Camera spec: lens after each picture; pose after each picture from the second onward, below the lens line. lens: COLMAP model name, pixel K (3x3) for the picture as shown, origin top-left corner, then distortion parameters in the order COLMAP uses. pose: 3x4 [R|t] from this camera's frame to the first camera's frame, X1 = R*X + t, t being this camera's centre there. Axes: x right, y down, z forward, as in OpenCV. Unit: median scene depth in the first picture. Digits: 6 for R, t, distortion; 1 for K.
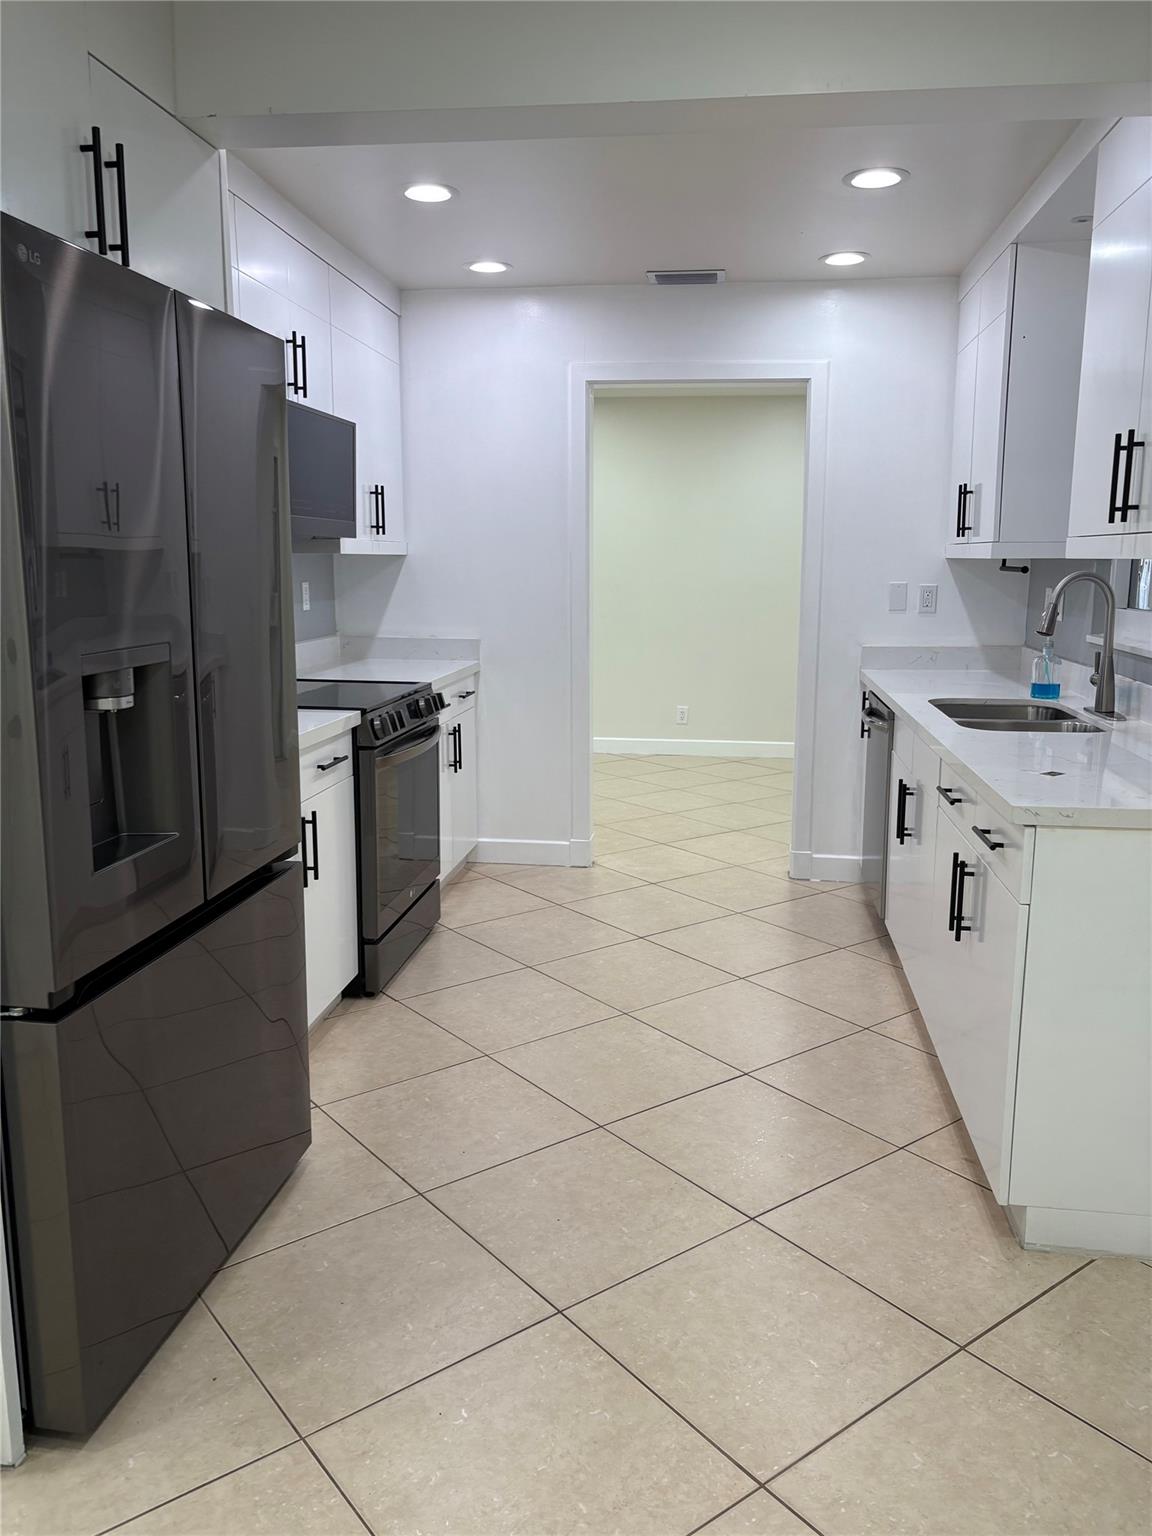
lens RADIAL K [[1161.6, 0, 579.8], [0, 1161.6, 757.0], [0, 0, 1]] dist [0.081028, -0.102735]
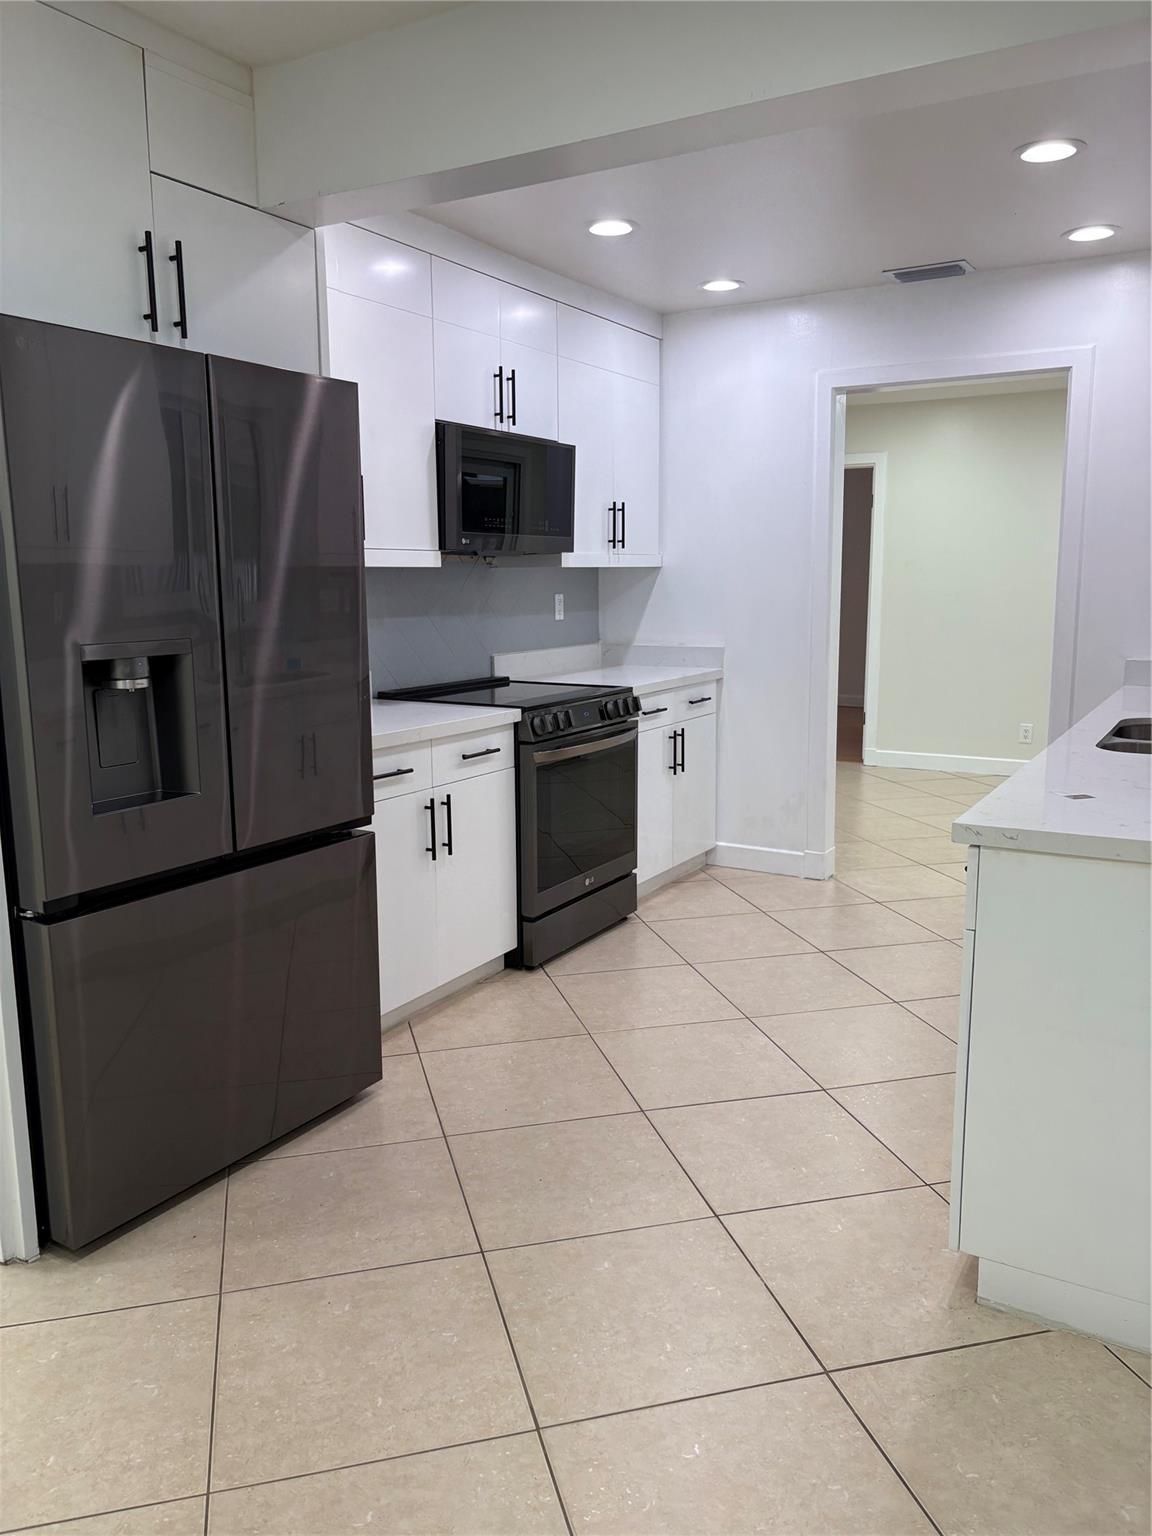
lens RADIAL K [[1159.2, 0, 576.0], [0, 1159.2, 768.0], [0, 0, 1]] dist [0.088952, -0.123560]
pose [[0.918743, 0.053778, -0.391176, 0.280315], [-0.054733, 0.998463, 0.008718, 0.003737], [0.391044, 0.013401, 0.920275, 0.011340]]
